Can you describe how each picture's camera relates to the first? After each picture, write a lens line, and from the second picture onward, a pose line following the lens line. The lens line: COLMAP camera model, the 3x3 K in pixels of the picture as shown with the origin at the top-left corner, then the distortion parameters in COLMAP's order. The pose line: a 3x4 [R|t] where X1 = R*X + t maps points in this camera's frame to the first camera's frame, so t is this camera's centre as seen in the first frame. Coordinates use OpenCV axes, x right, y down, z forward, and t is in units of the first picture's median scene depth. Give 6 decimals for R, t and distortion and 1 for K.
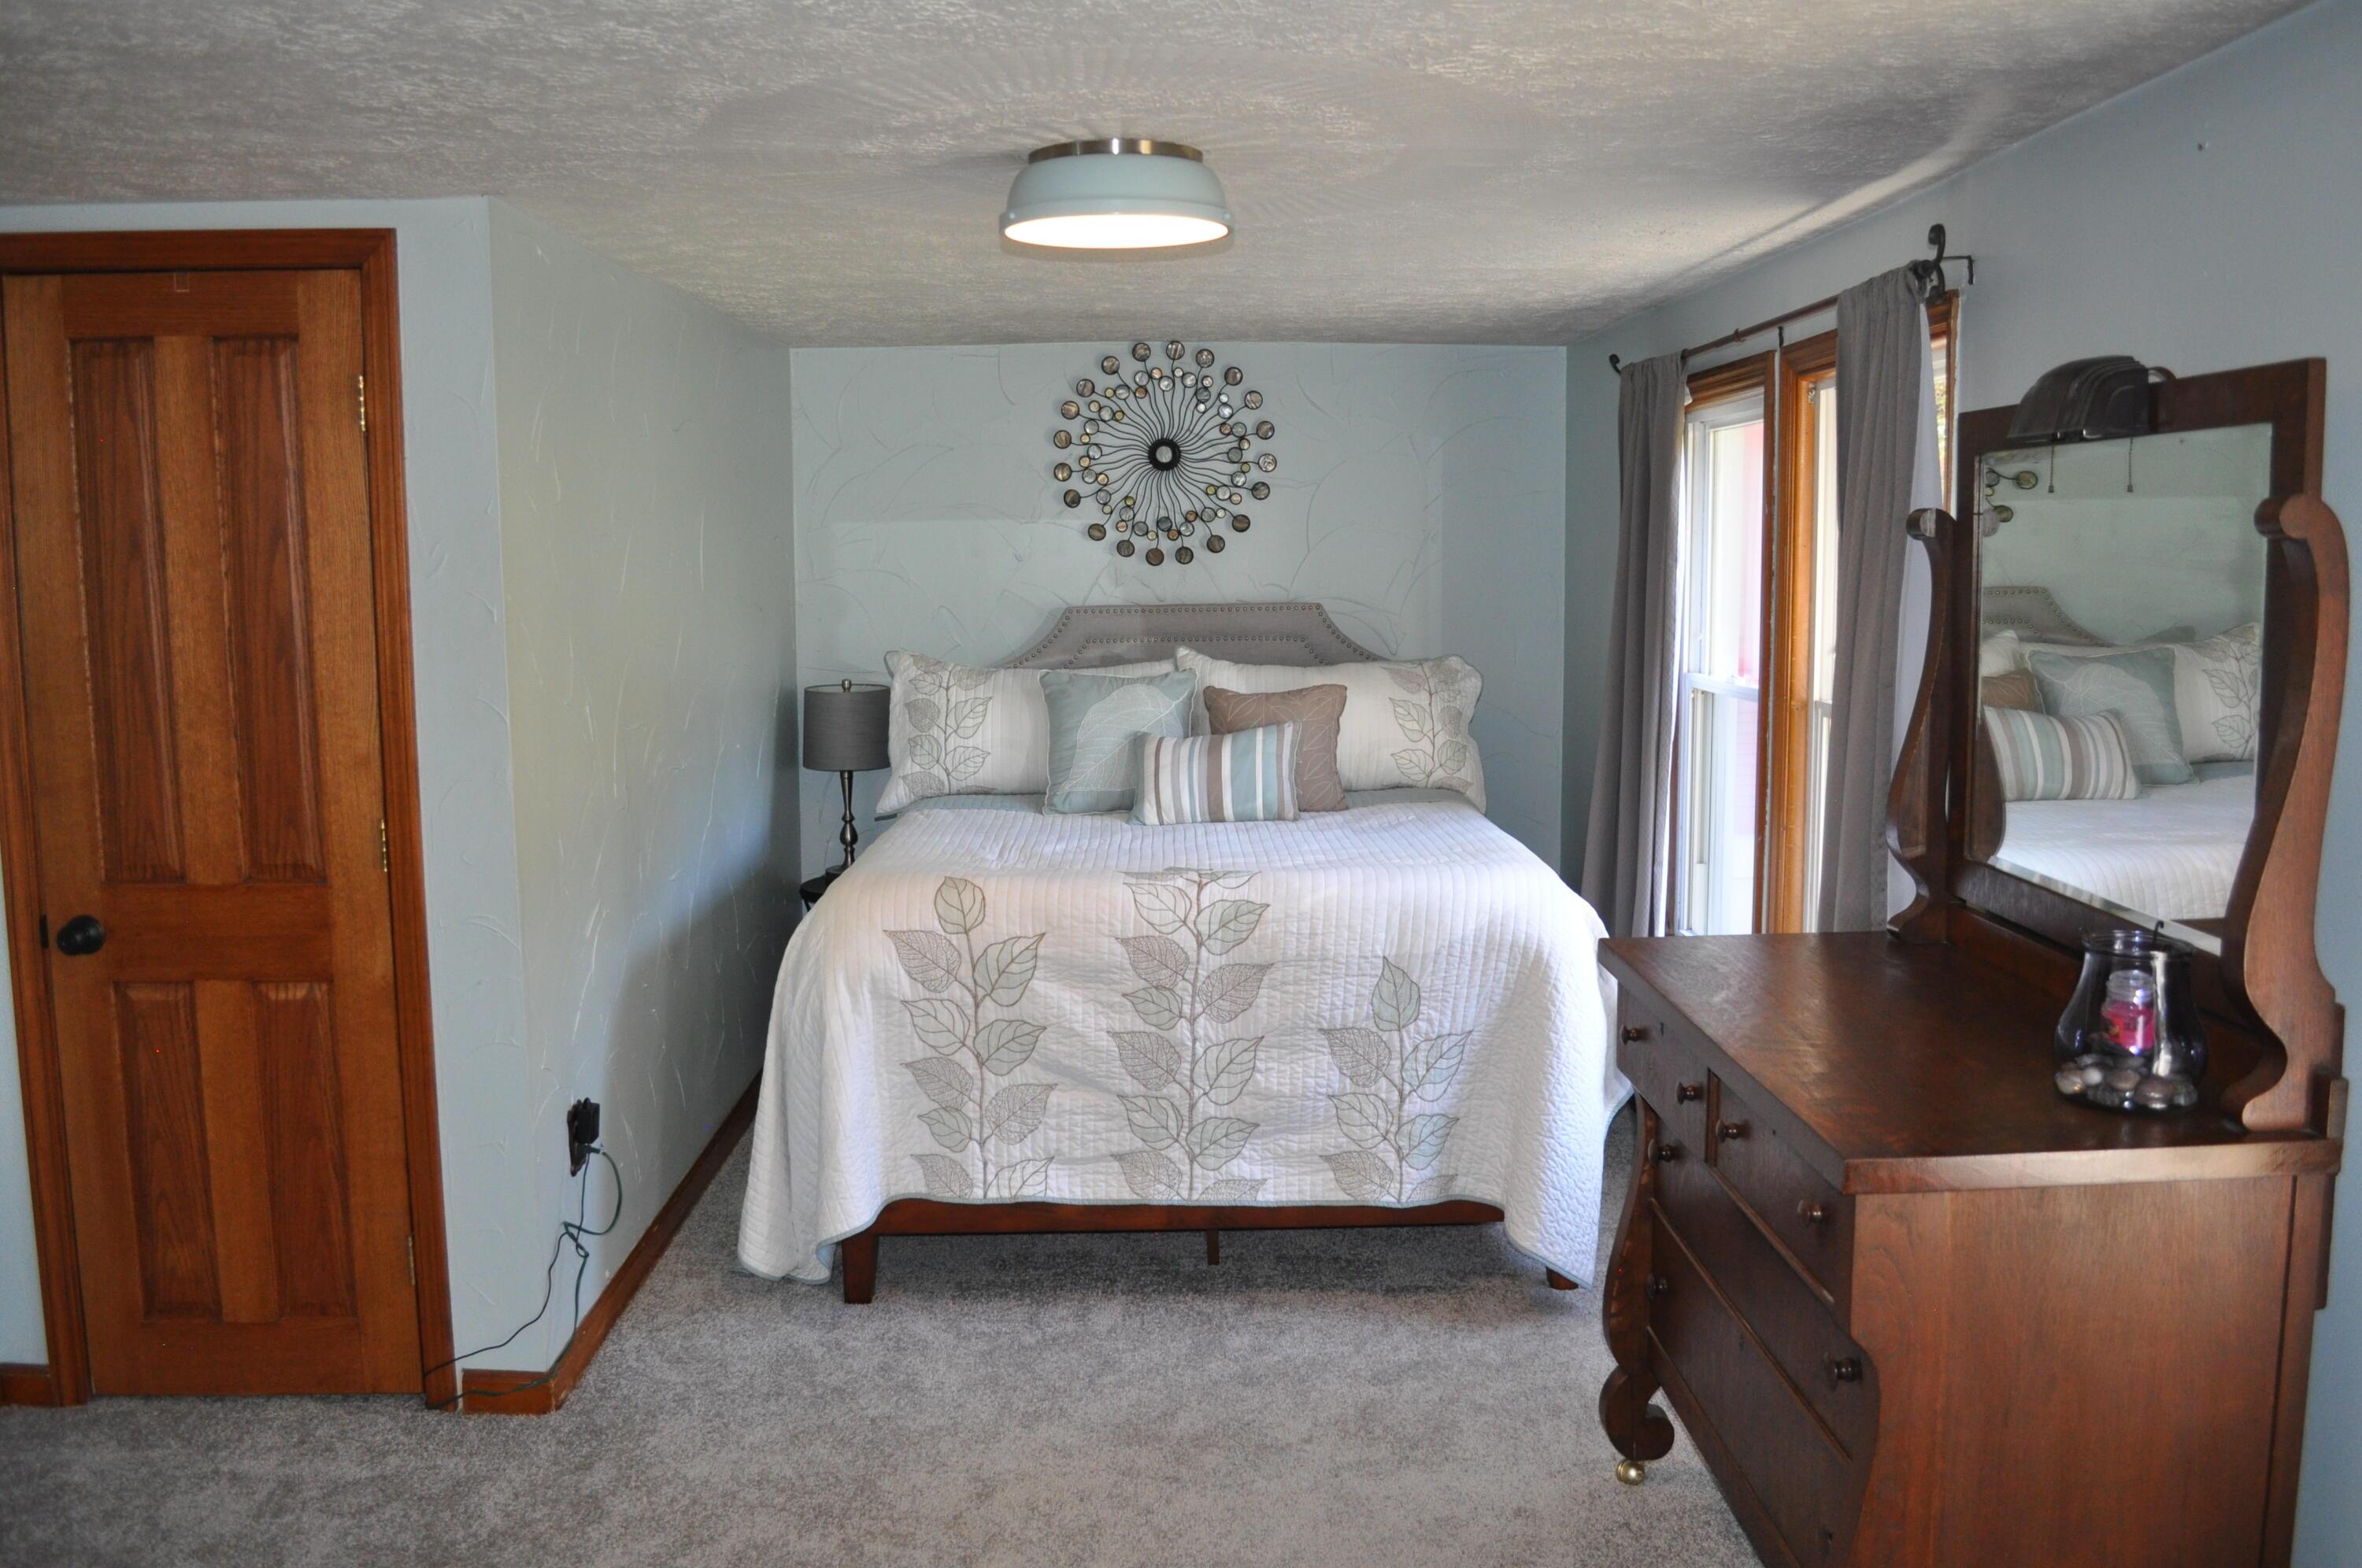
lens RADIAL K [[1833.1, 0, 1165.3], [0, 1833.1, 777.8], [0, 0, 1]] dist [-0.080137, 0.009464]
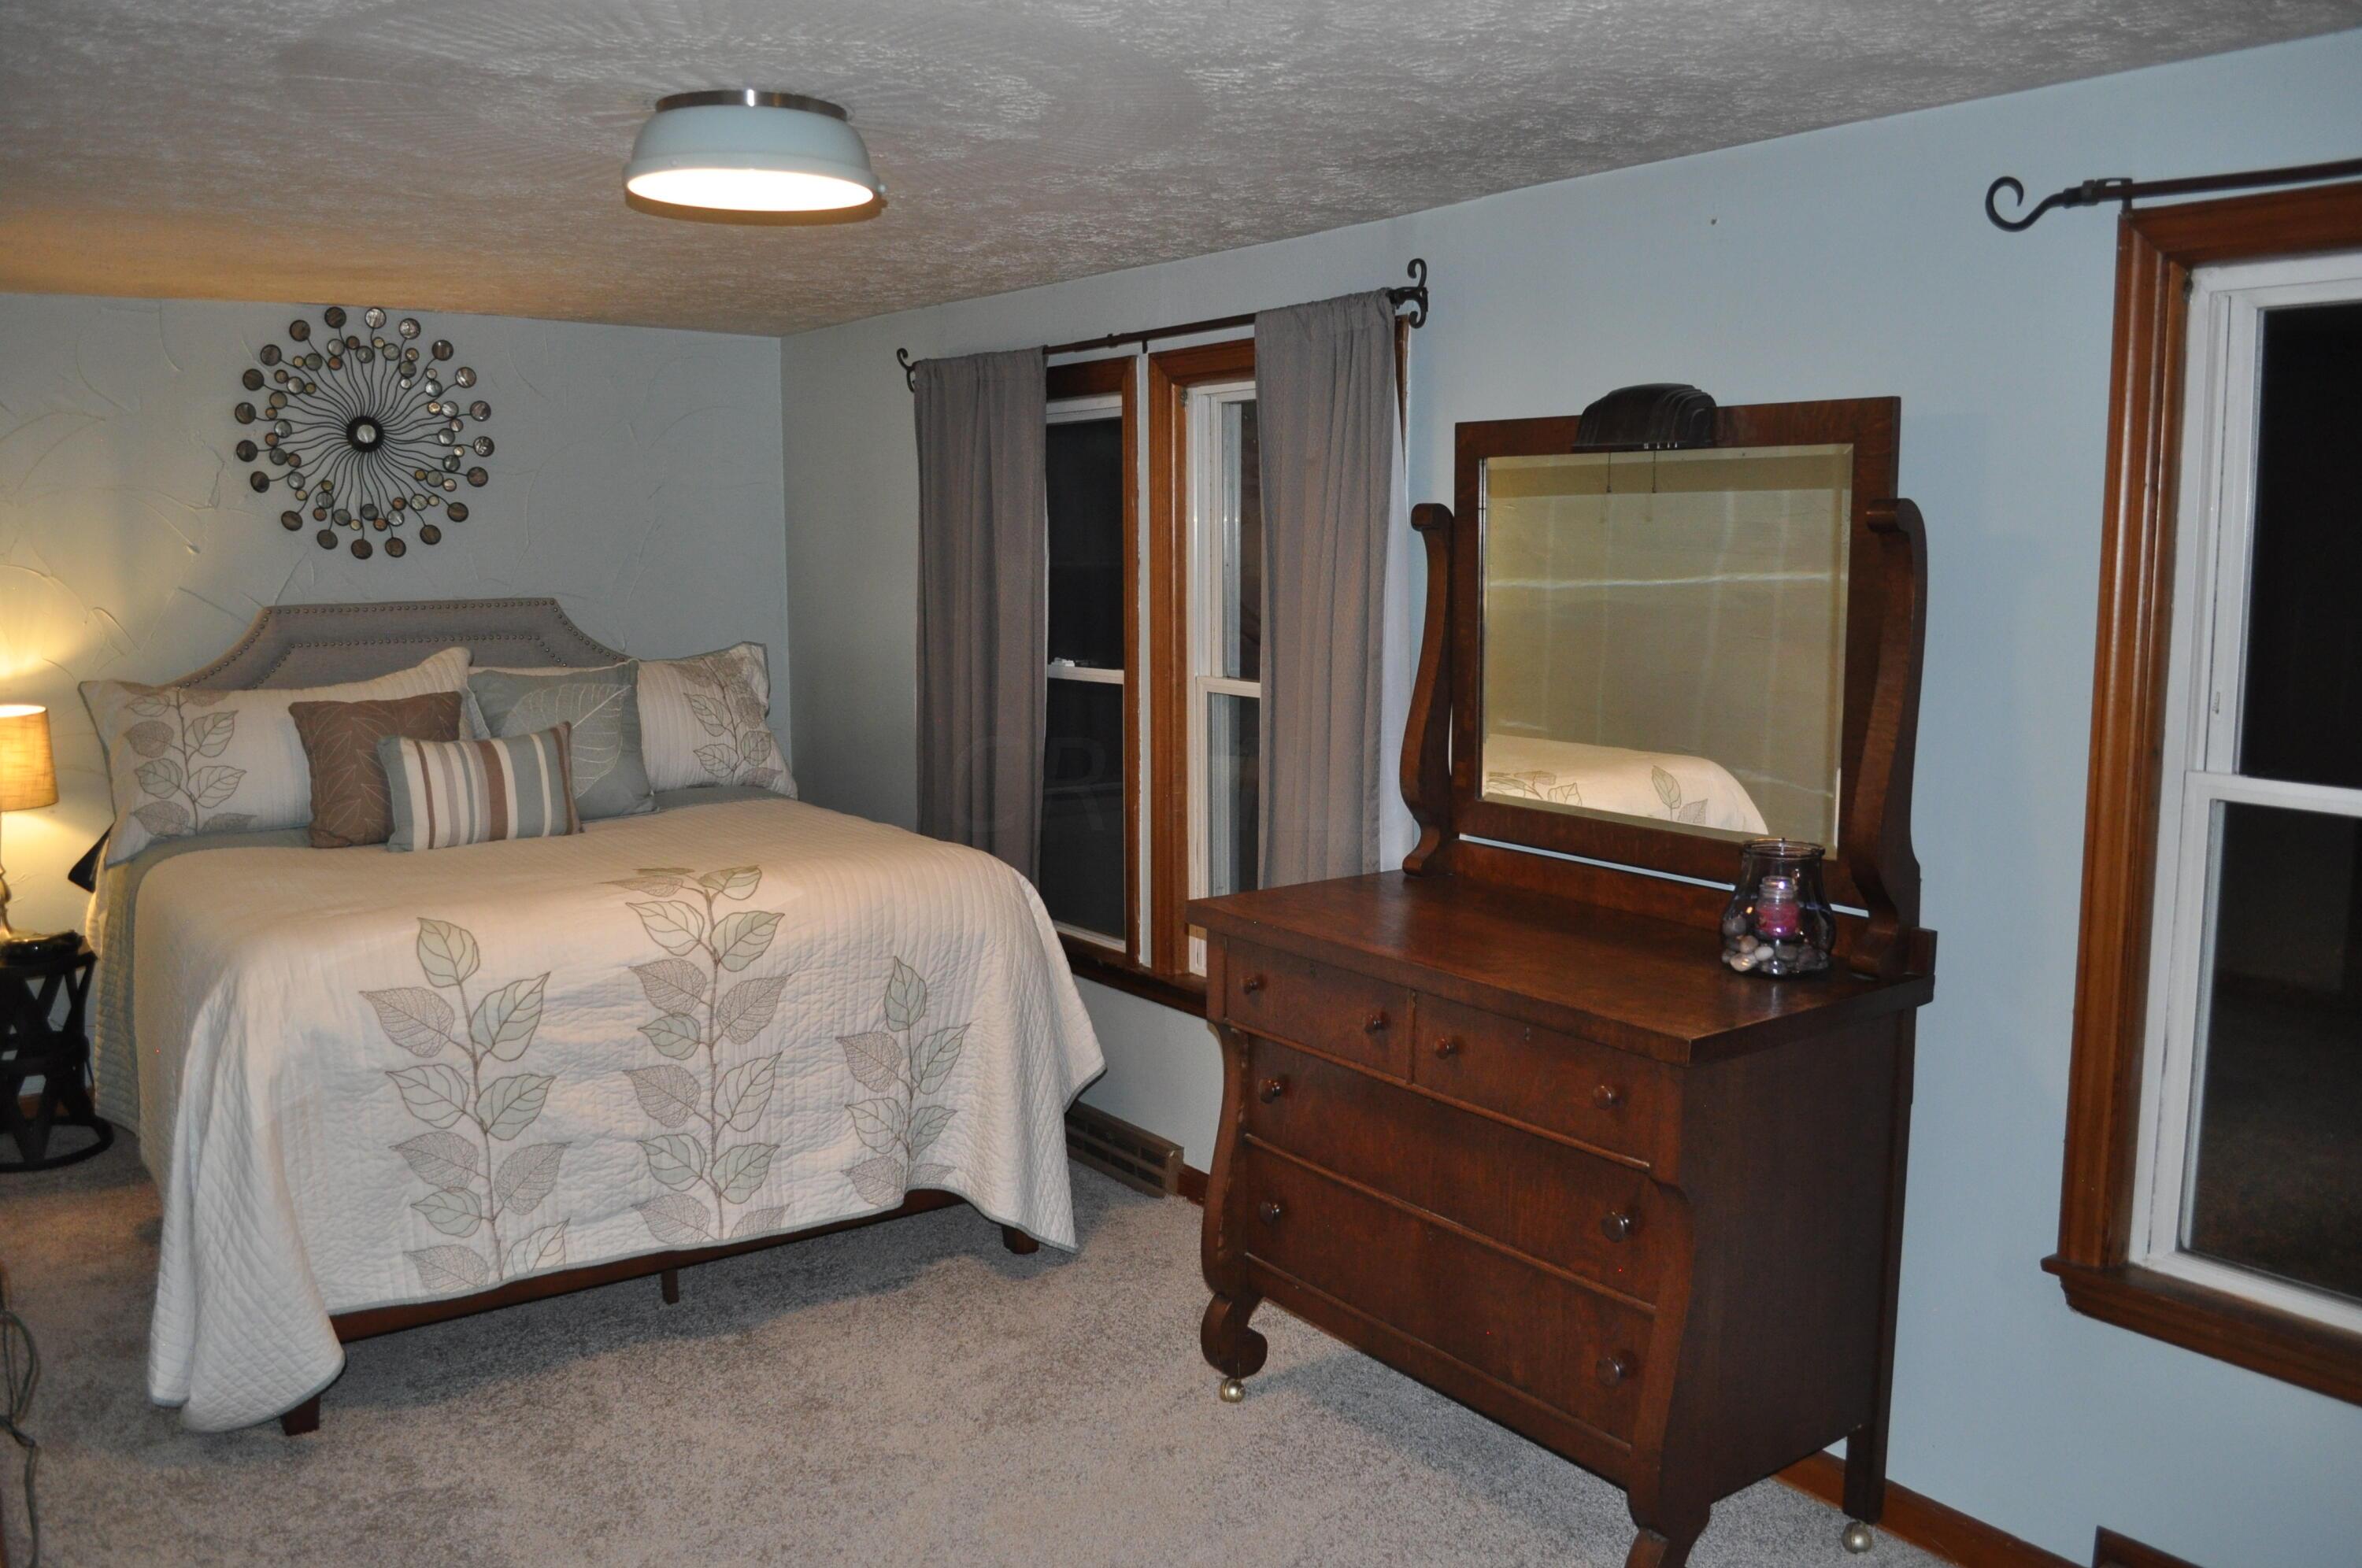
lens RADIAL K [[1833.1, 0, 1164.6], [0, 1833.1, 769.0], [0, 0, 1]] dist [-0.080137, 0.009464]
pose [[0.815464, -0.069632, 0.574604, -0.318053], [0.068786, 0.997361, 0.023243, -0.013404], [-0.574706, 0.020571, 0.818101, 0.105187]]
